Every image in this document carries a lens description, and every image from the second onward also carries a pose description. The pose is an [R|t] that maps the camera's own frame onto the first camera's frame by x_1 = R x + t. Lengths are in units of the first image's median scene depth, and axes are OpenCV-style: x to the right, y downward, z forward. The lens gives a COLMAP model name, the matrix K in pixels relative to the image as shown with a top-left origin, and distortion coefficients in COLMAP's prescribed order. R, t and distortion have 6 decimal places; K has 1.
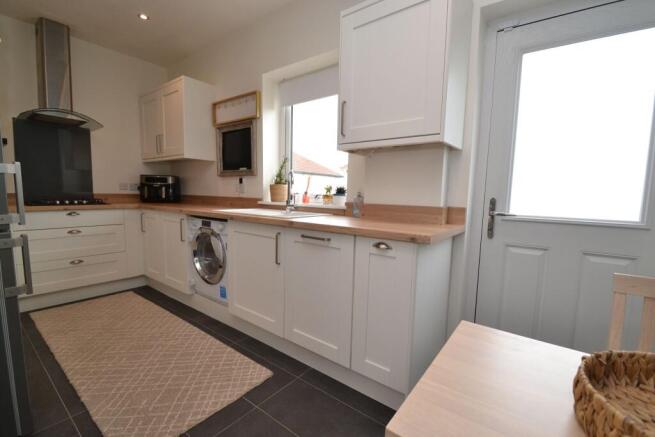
lens RADIAL K [[290.8, 0, 326.6], [0, 290.8, 222.7], [0, 0, 1]] dist [0.000012, -0.000428]
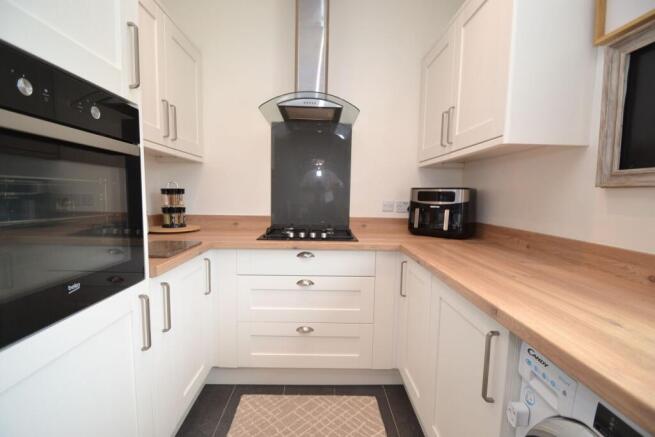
lens RADIAL K [[290.8, 0, 326.6], [0, 290.8, 222.7], [0, 0, 1]] dist [0.000012, -0.000428]
pose [[0.620745, 0.065112, -0.781304, -0.284215], [-0.090132, 0.995865, 0.011383, -0.086865], [0.778815, 0.063355, 0.624047, 0.506017]]
